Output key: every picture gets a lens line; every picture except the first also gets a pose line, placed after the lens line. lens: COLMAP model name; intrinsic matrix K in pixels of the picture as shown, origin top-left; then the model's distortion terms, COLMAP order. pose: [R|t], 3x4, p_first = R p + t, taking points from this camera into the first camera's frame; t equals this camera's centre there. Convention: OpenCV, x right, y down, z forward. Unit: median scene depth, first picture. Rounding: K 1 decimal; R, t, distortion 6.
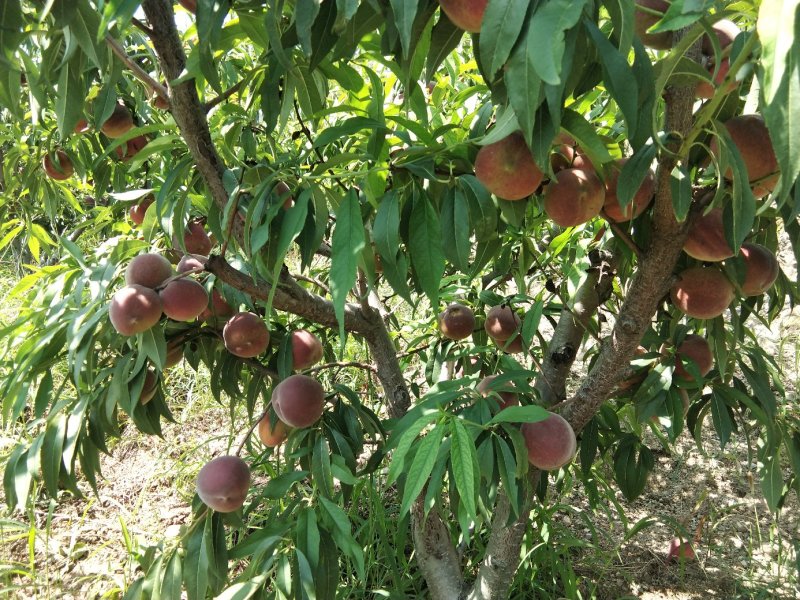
lens RADIAL K [[652.1, 0, 396.8], [0, 652.1, 272.9], [0, 0, 1]] dist [0.113608, -0.208248]
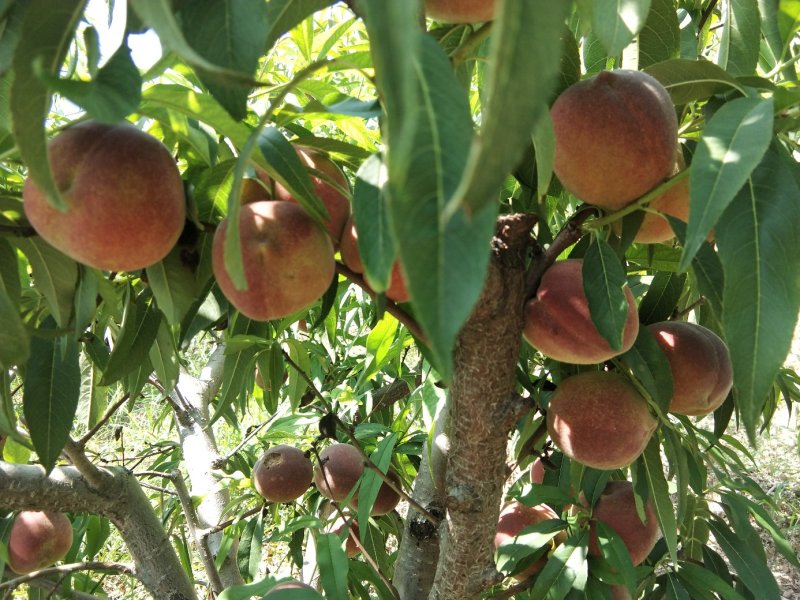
lens RADIAL K [[652.1, 0, 396.8], [0, 652.1, 272.9], [0, 0, 1]] dist [0.113608, -0.208248]
pose [[0.996807, -0.078480, -0.014700, 0.234146], [0.075420, 0.985913, -0.149291, -0.015245], [0.026209, 0.147706, 0.988684, 0.328600]]
